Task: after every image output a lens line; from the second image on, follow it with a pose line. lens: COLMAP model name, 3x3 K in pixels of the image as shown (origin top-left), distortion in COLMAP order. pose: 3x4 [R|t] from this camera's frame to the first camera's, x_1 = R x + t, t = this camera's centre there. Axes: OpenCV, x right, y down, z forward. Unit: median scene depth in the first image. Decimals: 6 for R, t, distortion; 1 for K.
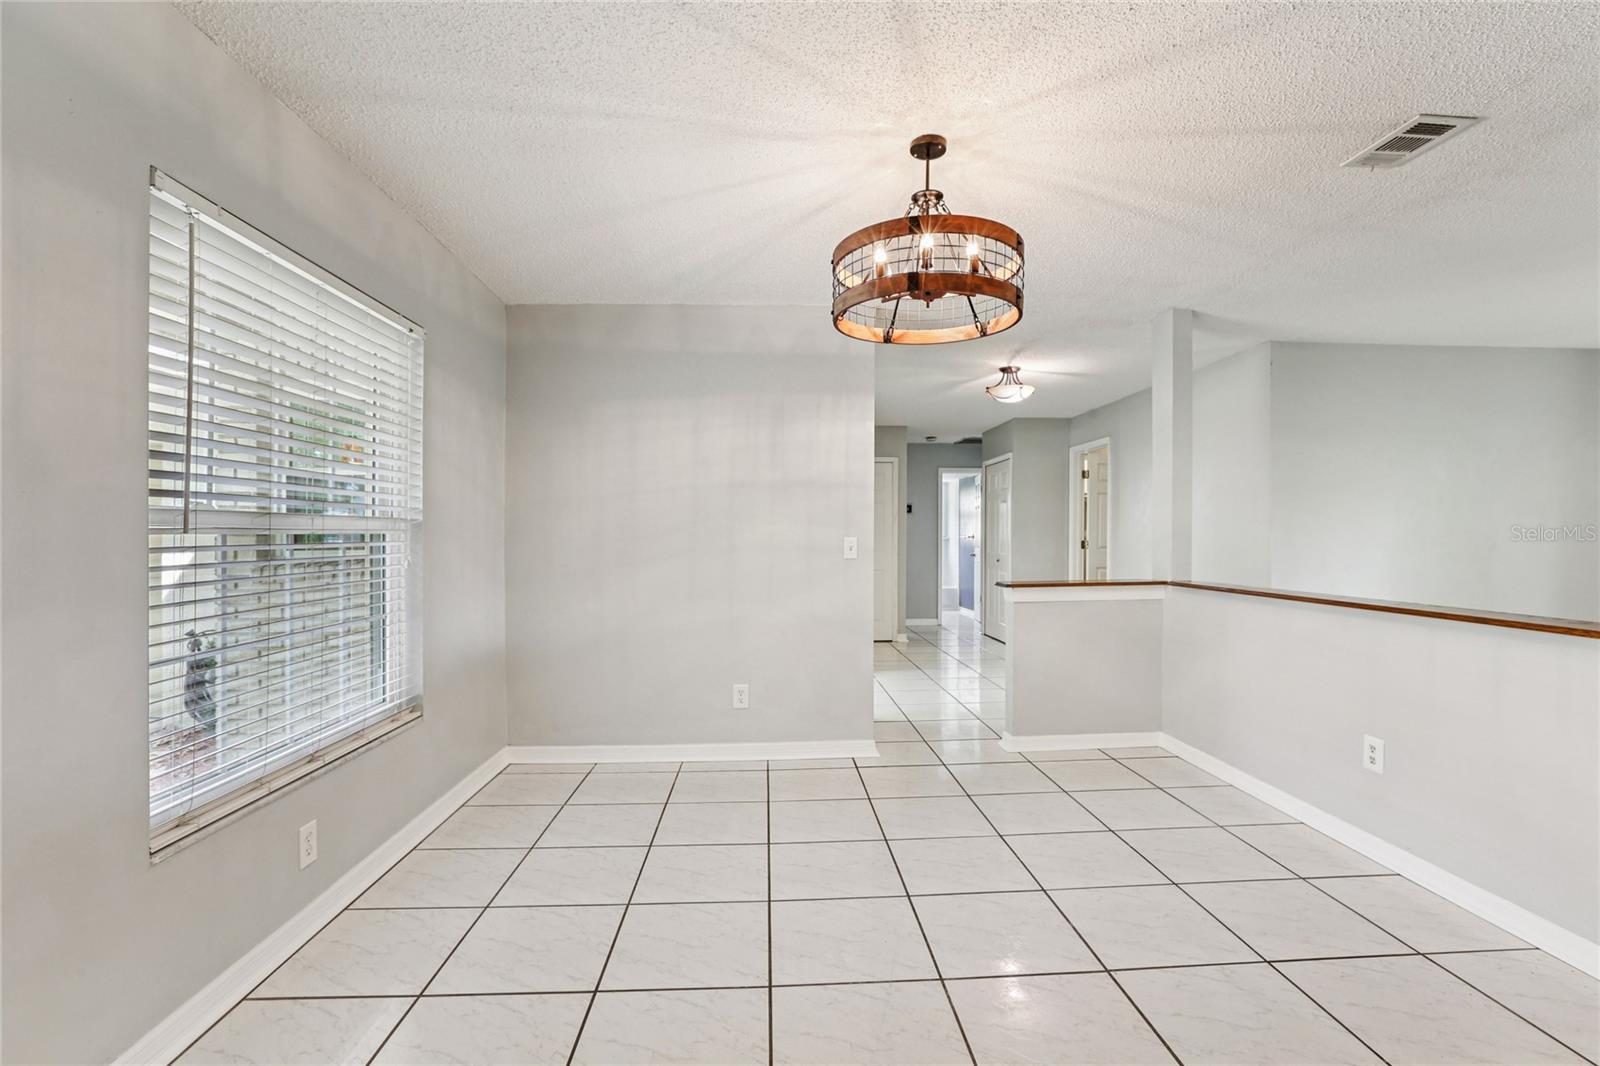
lens RADIAL K [[730.4, 0, 786.7], [0, 730.4, 524.1], [0, 0, 1]] dist [-0.050733, 0.017326]
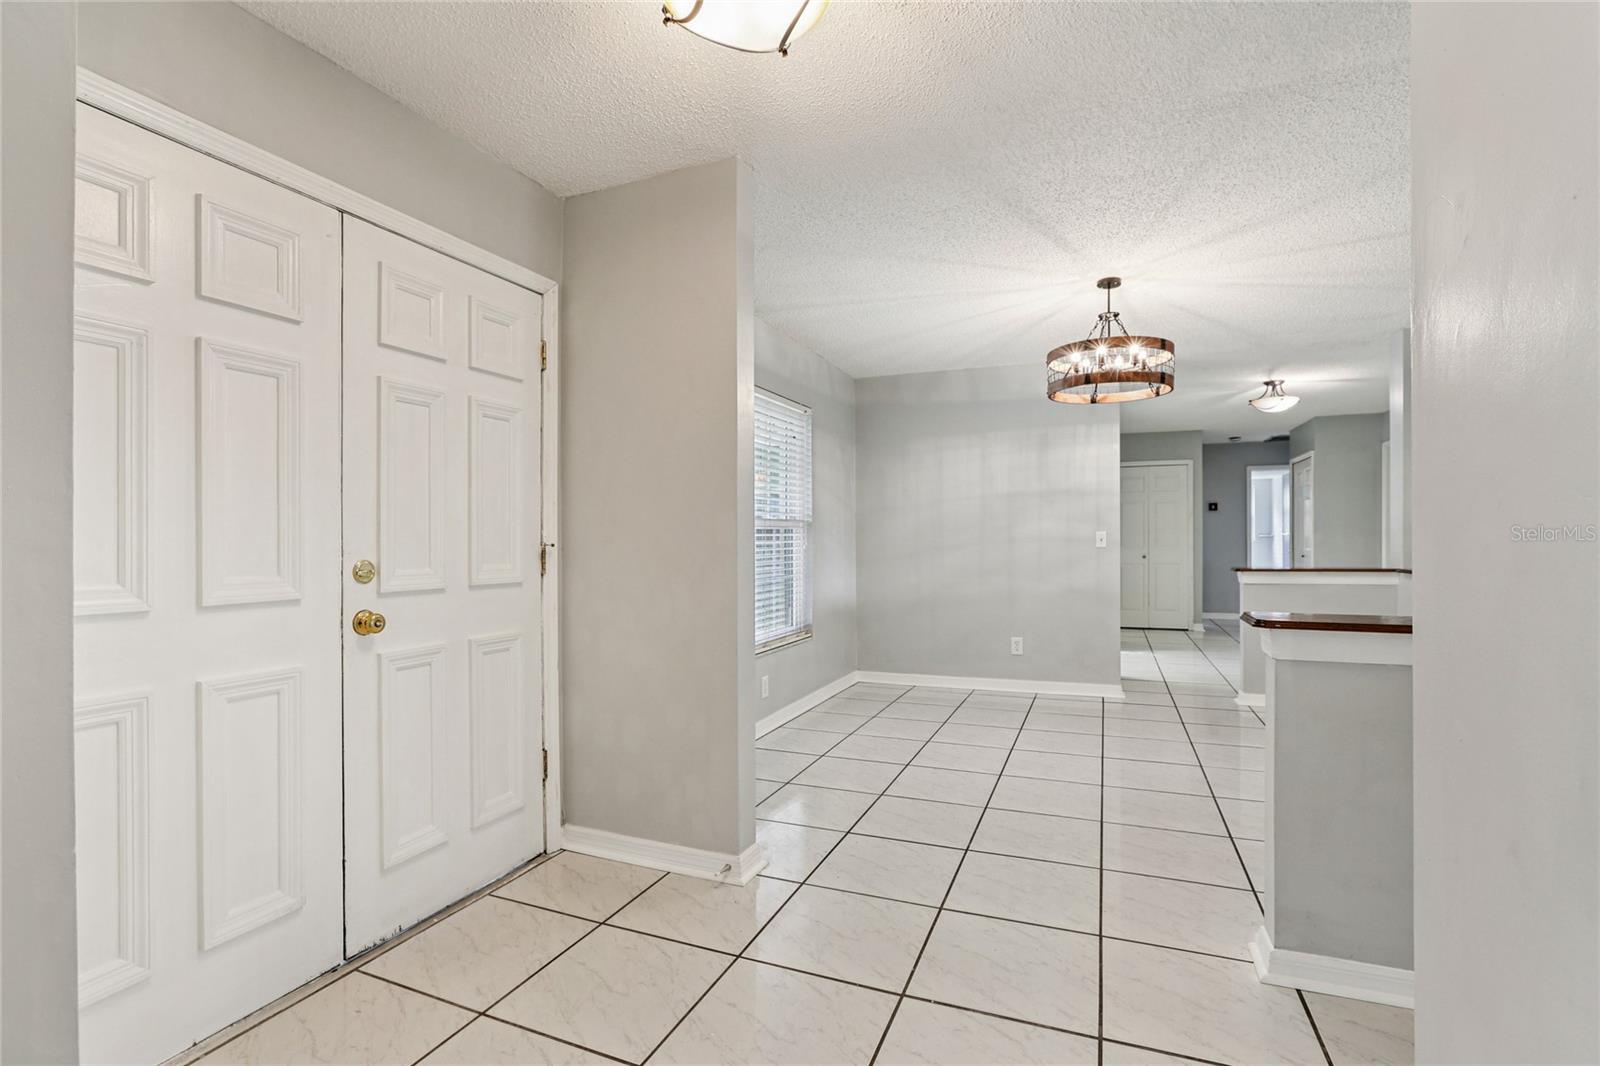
lens RADIAL K [[730.4, 0, 791.8], [0, 730.4, 526.4], [0, 0, 1]] dist [-0.050733, 0.017326]
pose [[0.904957, -0.005959, -0.425462, 0.139052], [0.007372, 0.999971, 0.001675, 0.002687], [0.425440, -0.004653, 0.904975, -0.433923]]
